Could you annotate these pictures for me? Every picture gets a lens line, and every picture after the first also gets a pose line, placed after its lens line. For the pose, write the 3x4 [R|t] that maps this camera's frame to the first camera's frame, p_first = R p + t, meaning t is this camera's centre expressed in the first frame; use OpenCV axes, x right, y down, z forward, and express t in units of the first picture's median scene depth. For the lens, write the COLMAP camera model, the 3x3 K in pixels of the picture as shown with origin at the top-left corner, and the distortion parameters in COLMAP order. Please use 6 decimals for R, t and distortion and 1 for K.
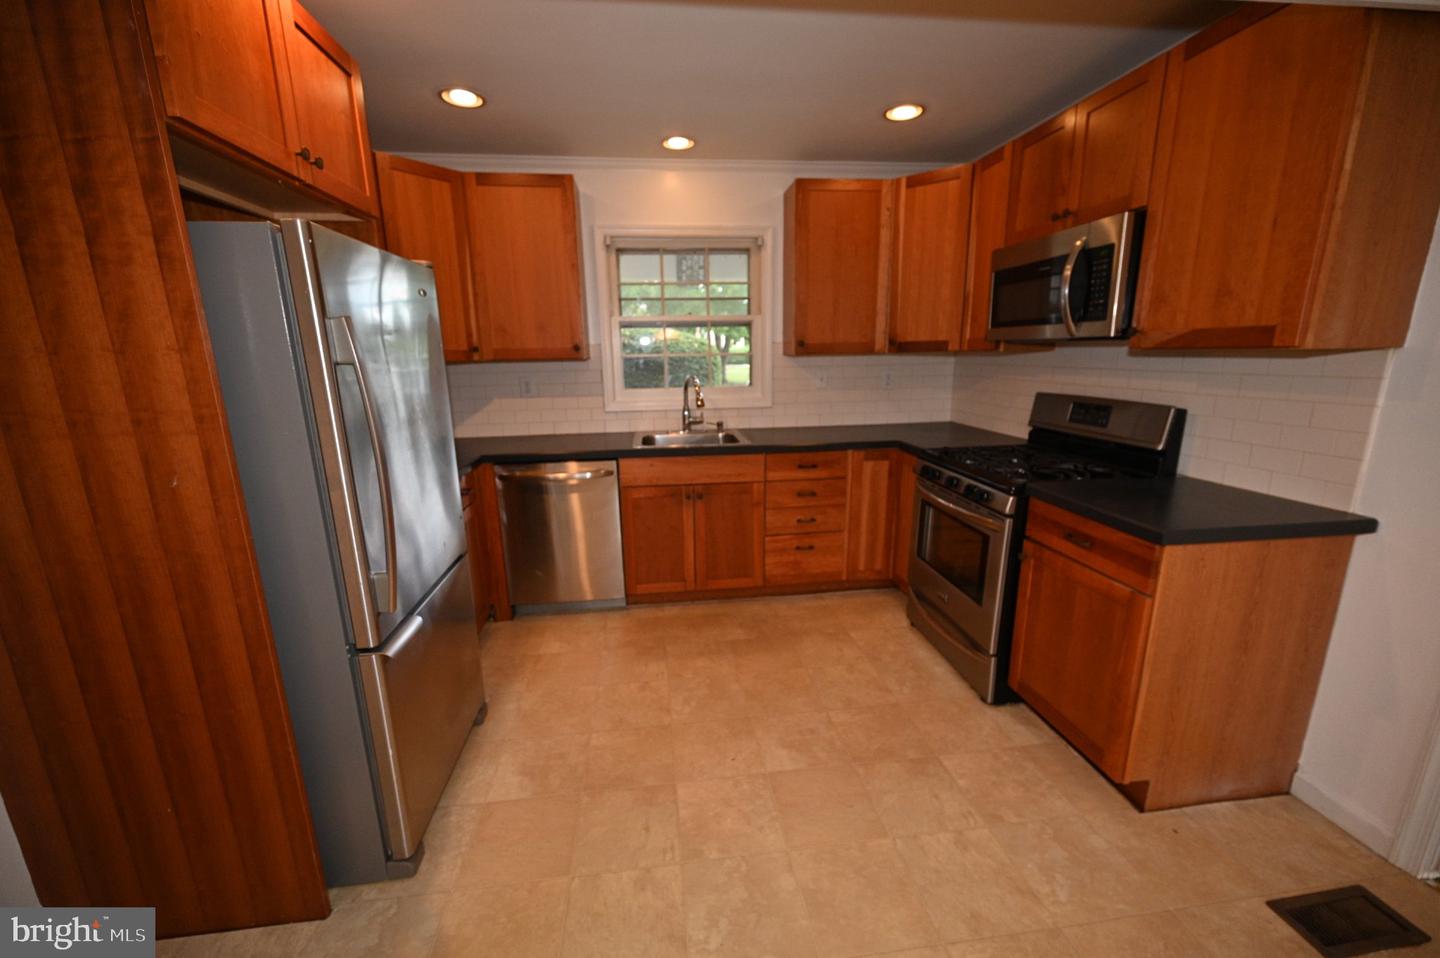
lens RADIAL K [[565.1, 0, 719.9], [0, 565.1, 484.4], [0, 0, 1]] dist [0.000308, -0.000257]
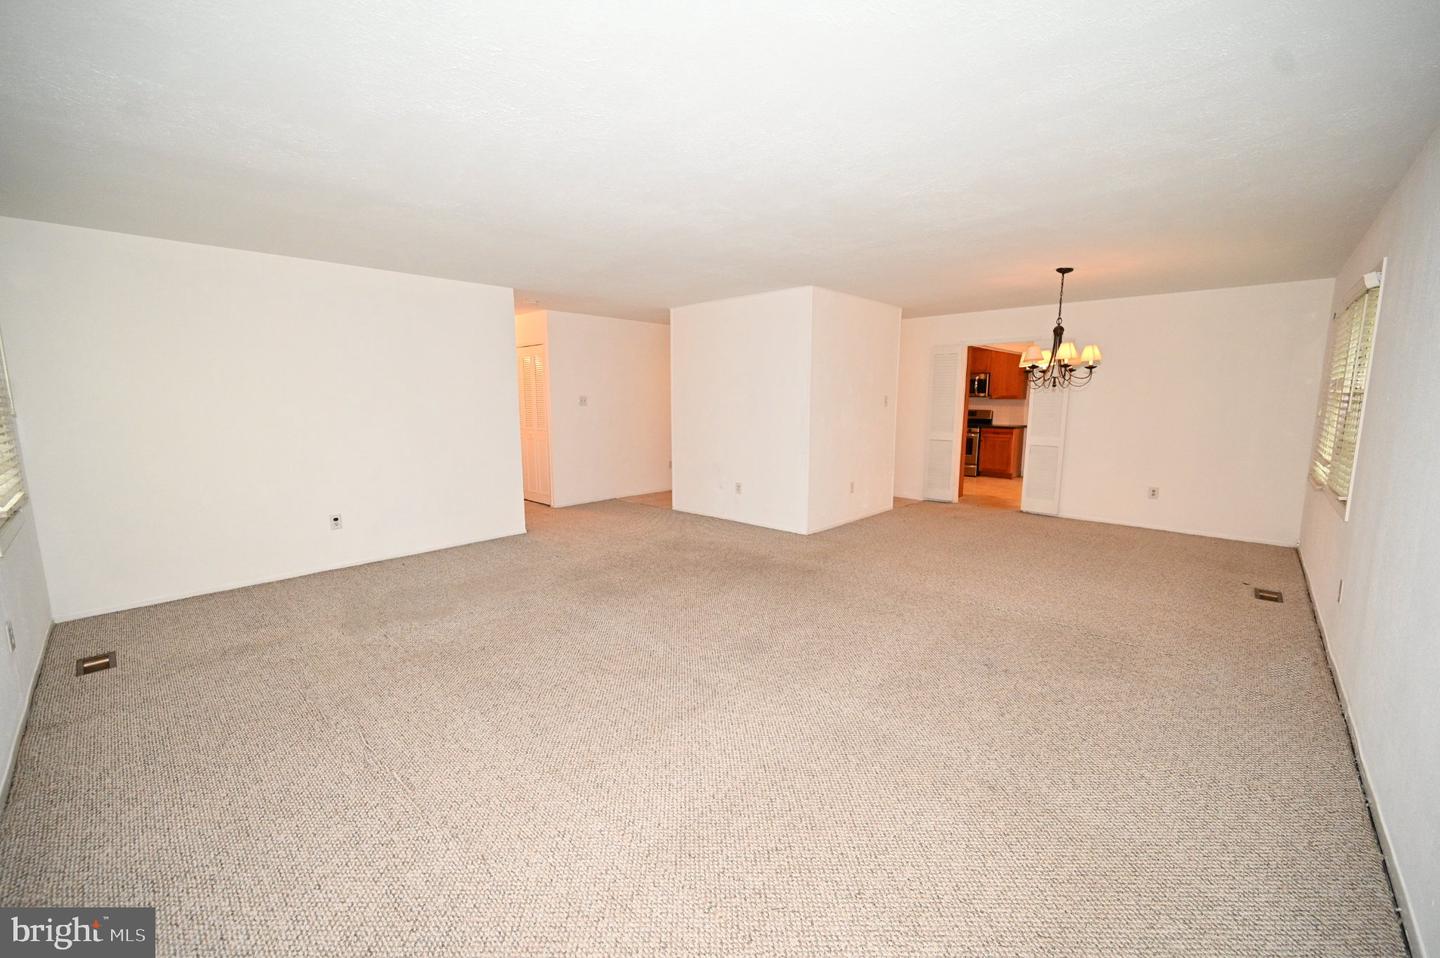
lens RADIAL K [[572.9, 0, 720.5], [0, 572.9, 479.3], [0, 0, 1]] dist [-0.001708, -0.000175]
pose [[0.767793, -0.074041, 0.636405, -4.256722], [0.135046, 0.989686, -0.047785, 0.380800], [-0.626303, 0.122633, 0.769874, -1.314291]]
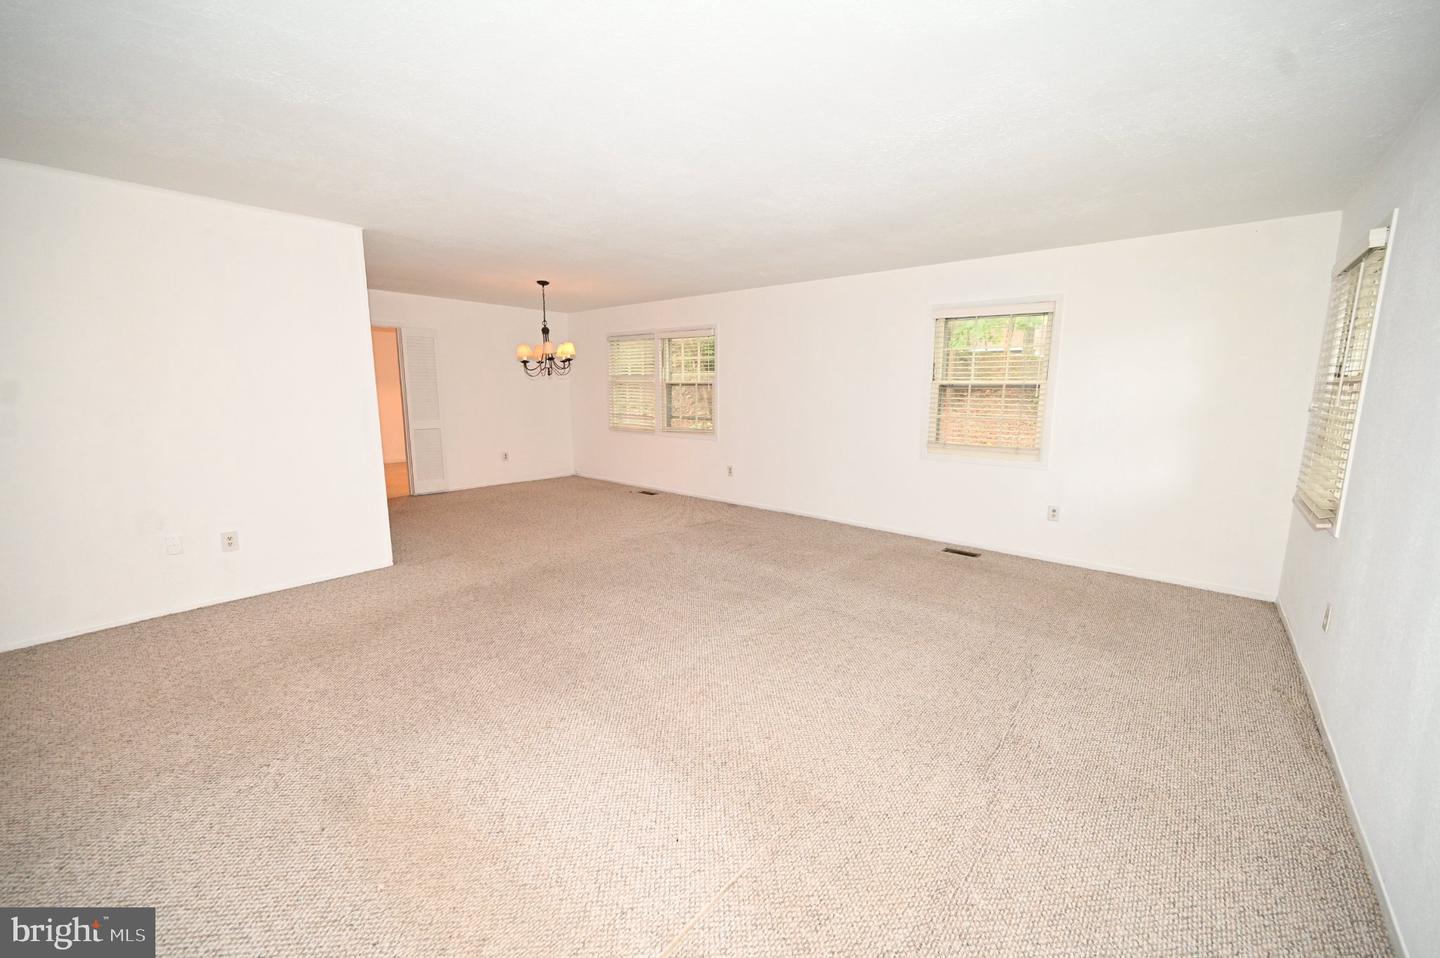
lens RADIAL K [[564.5, 0, 718.4], [0, 564.5, 479.9], [0, 0, 1]] dist [0.000382, 0.000470]
pose [[-0.679074, -0.104715, 0.726563, -4.466034], [0.177166, 0.937135, 0.300649, -0.146170], [-0.712370, 0.332885, -0.617832, 0.991537]]
